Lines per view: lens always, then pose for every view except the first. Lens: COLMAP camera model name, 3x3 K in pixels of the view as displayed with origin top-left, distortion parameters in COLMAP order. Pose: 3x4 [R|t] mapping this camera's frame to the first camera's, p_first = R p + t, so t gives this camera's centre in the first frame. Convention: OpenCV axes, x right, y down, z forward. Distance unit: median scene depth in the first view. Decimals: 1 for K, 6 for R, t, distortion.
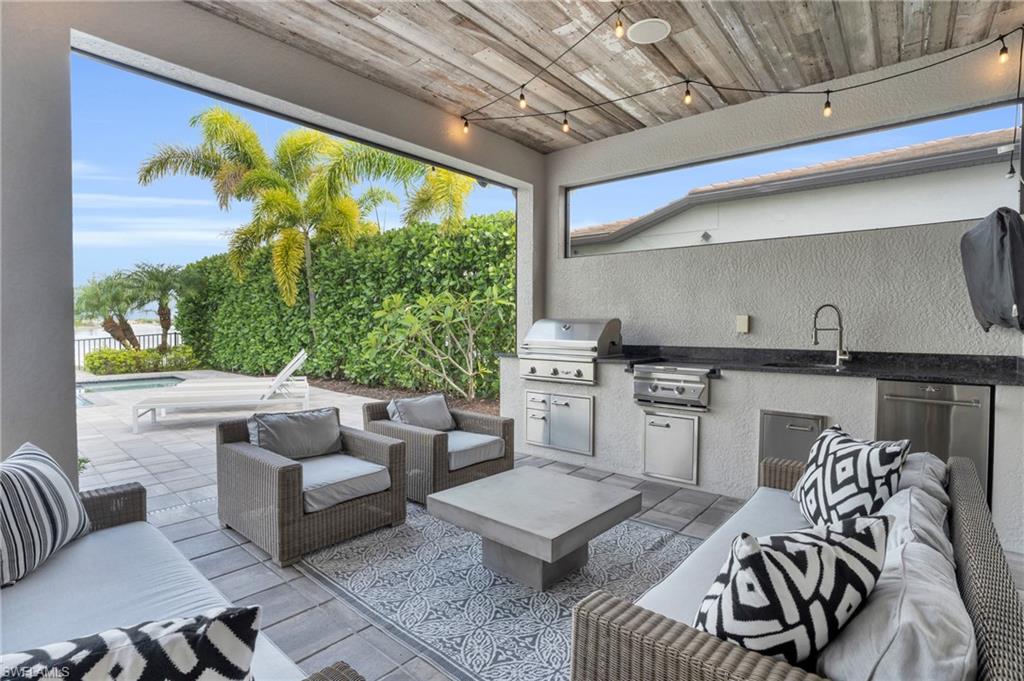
lens RADIAL K [[481.7, 0, 512.0], [0, 481.7, 340.5], [0, 0, 1]] dist [-0.065902, 0.025688]
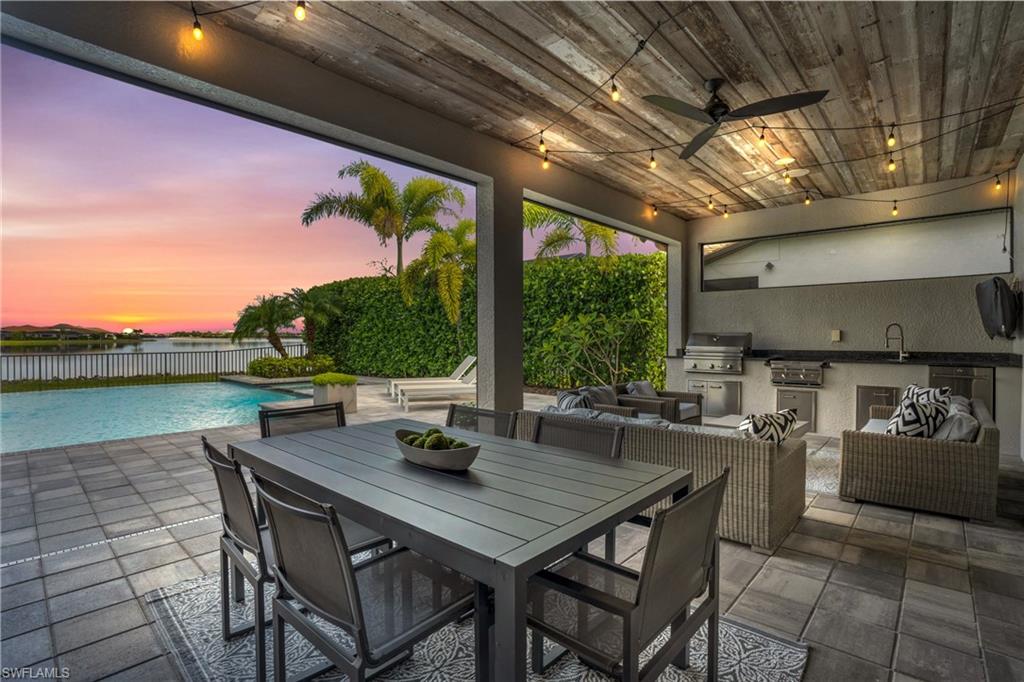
lens RADIAL K [[482.4, 0, 511.5], [0, 482.4, 343.9], [0, 0, 1]] dist [-0.045139, 0.022890]
pose [[0.999843, -0.004687, -0.017091, -0.662294], [0.004394, 0.999843, -0.017159, 0.018210], [0.017168, 0.017081, 0.999707, -0.709415]]
